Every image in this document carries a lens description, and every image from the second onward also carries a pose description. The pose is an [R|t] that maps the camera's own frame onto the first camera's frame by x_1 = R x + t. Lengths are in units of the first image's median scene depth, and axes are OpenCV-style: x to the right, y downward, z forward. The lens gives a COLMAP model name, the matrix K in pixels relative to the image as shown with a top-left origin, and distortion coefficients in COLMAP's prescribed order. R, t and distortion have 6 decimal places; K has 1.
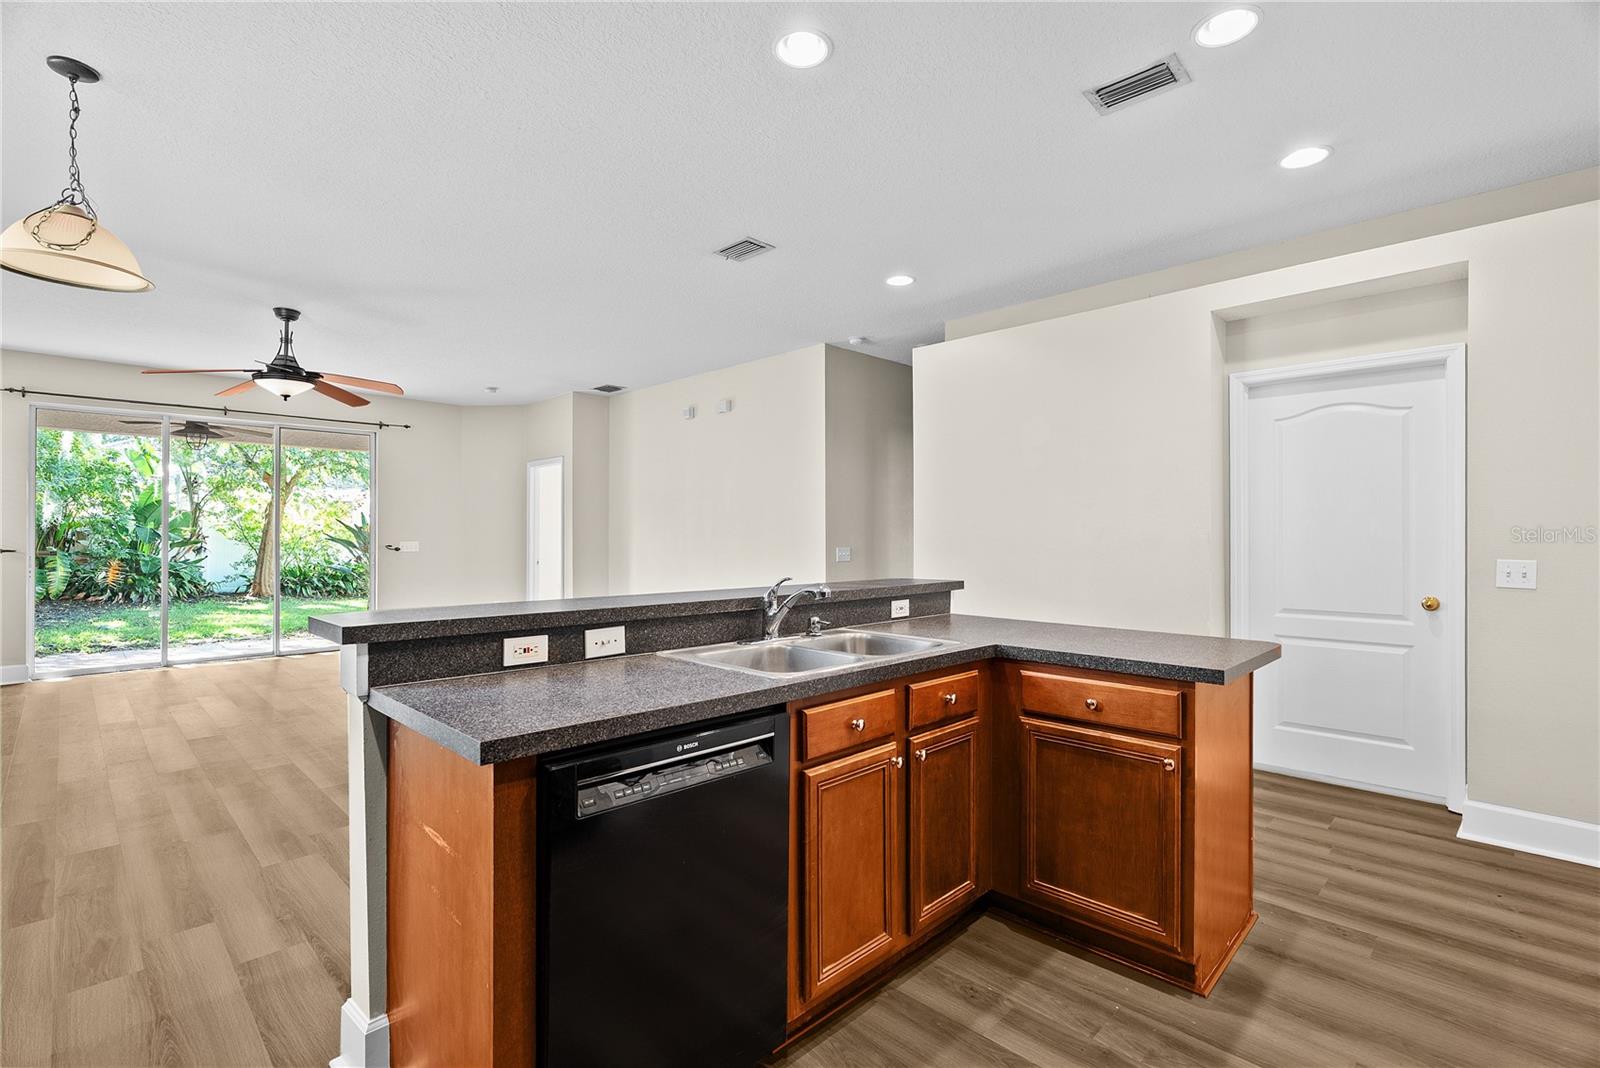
lens RADIAL K [[733.1, 0, 802.5], [0, 733.1, 532.1], [0, 0, 1]] dist [-0.004450, 0.002140]
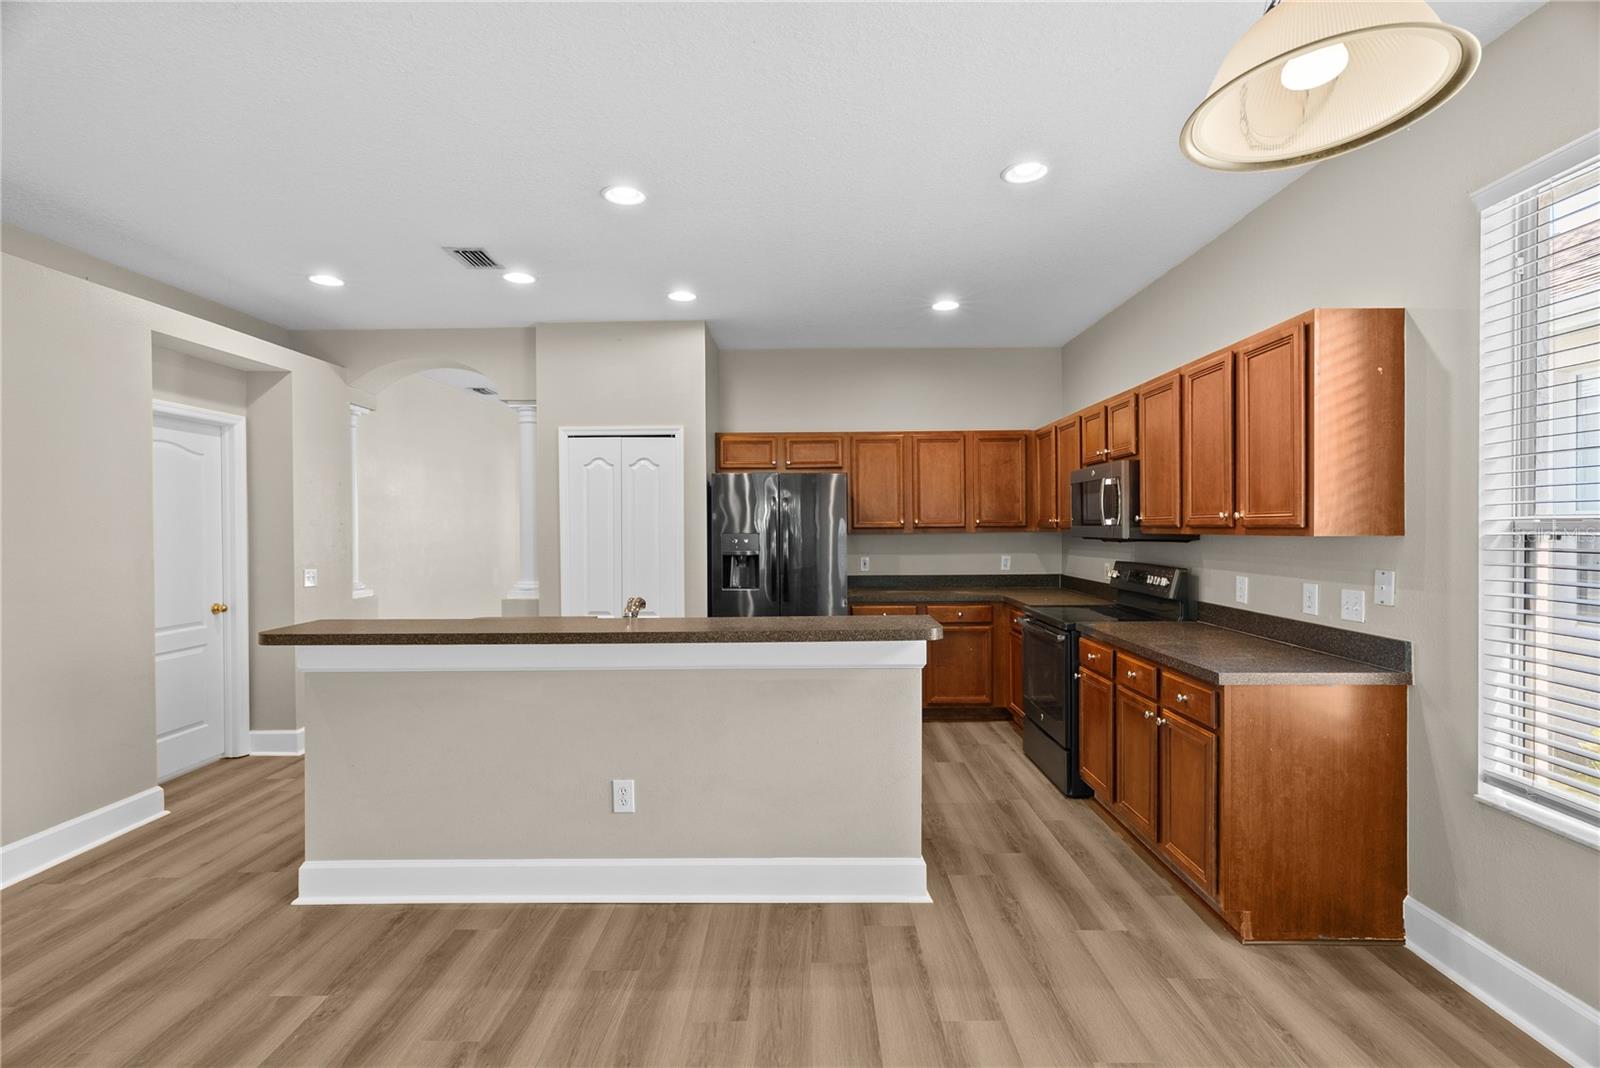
lens RADIAL K [[733.1, 0, 798.7], [0, 733.1, 533.3], [0, 0, 1]] dist [-0.004450, 0.002140]
pose [[-0.692648, -0.002232, 0.721272, -0.173500], [0.004988, 0.999956, 0.007884, -0.009036], [-0.721259, 0.009059, -0.692607, 0.251480]]
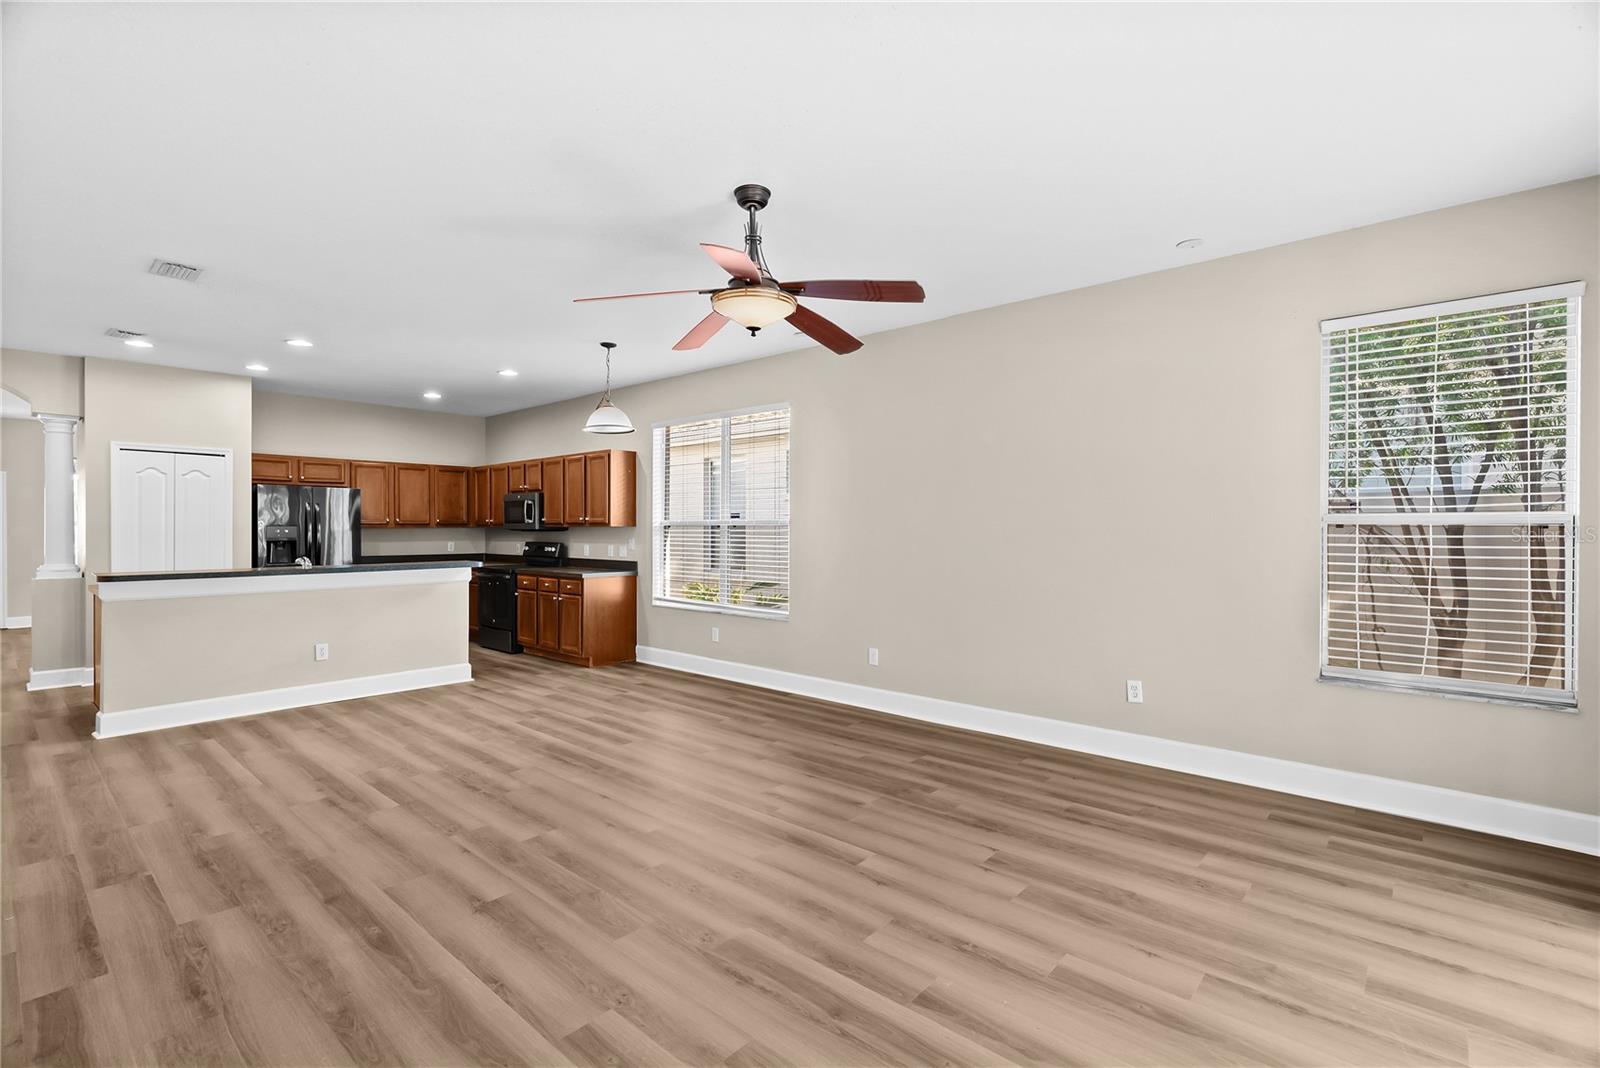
lens RADIAL K [[733.1, 0, 804.7], [0, 733.1, 534.5], [0, 0, 1]] dist [-0.004450, 0.002140]
pose [[-0.998509, -0.000898, -0.054584, -0.233254], [-0.001147, 0.999989, 0.004532, -0.003831], [0.054580, 0.004588, -0.998499, 0.528900]]
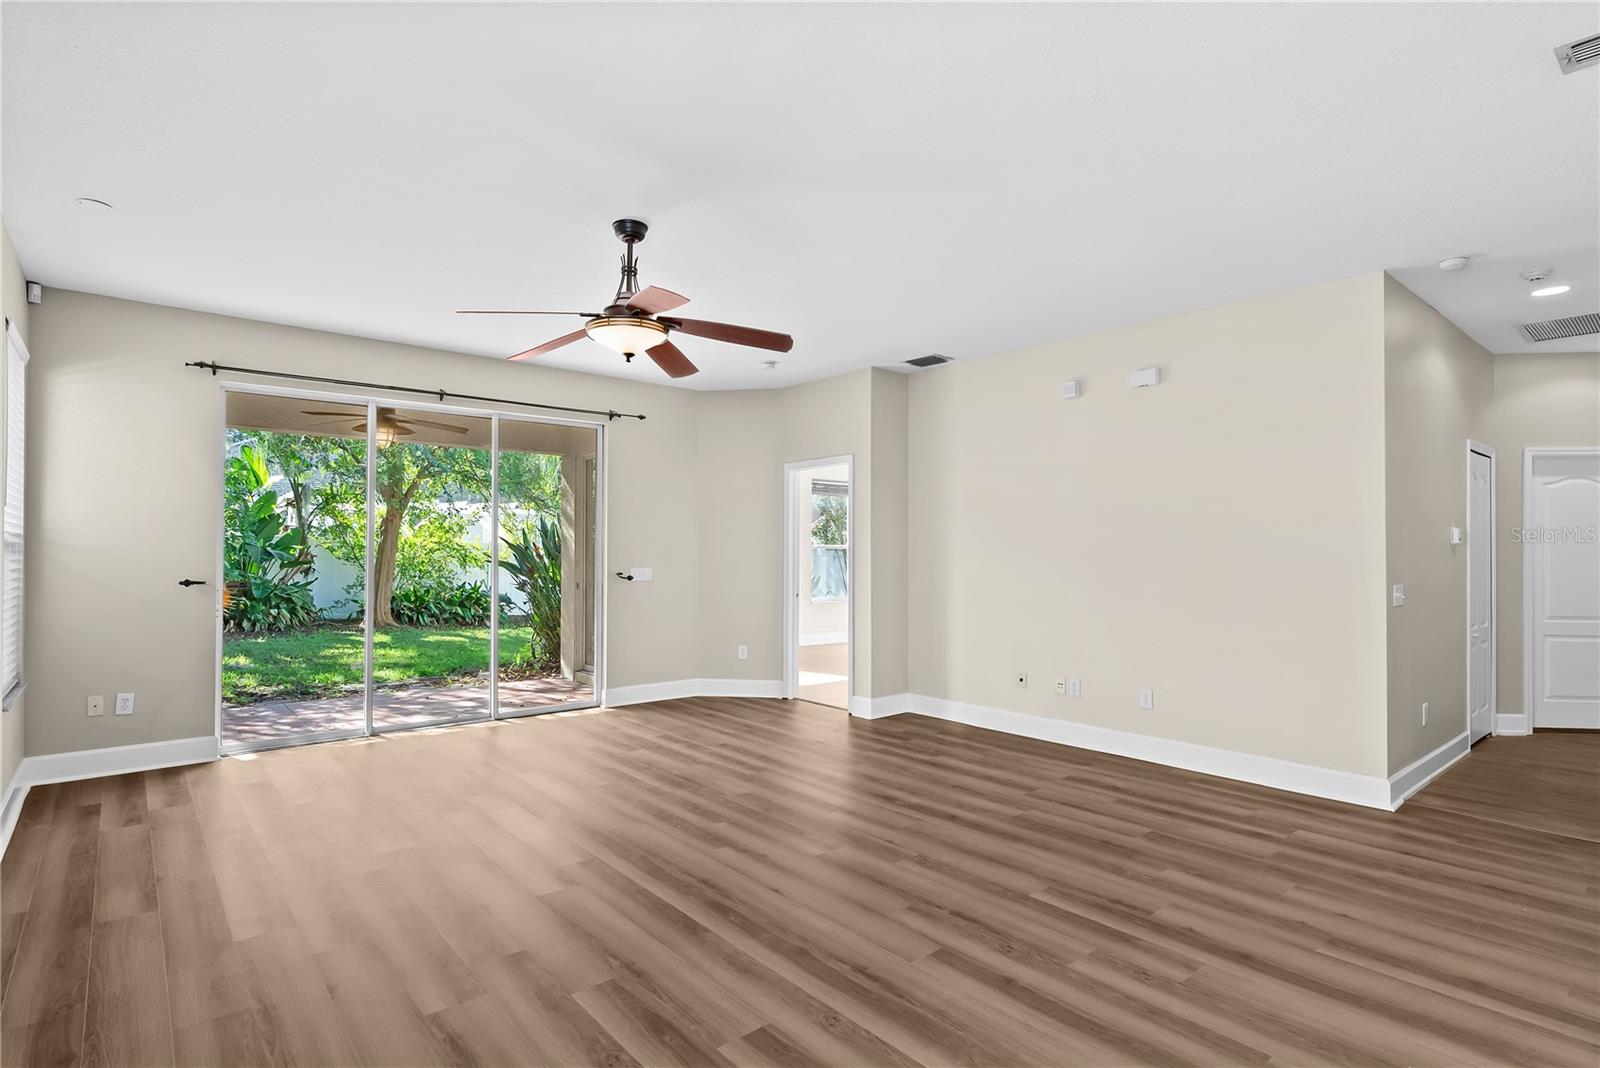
lens RADIAL K [[807.5, 0, 805.8], [0, 807.5, 548.1], [0, 0, 1]] dist [-0.004794, 0.004377]
pose [[0.996200, 0.002761, -0.087055, -0.158175], [-0.002928, 0.999994, -0.001801, -0.003650], [0.087050, 0.002049, 0.996202, 0.094997]]
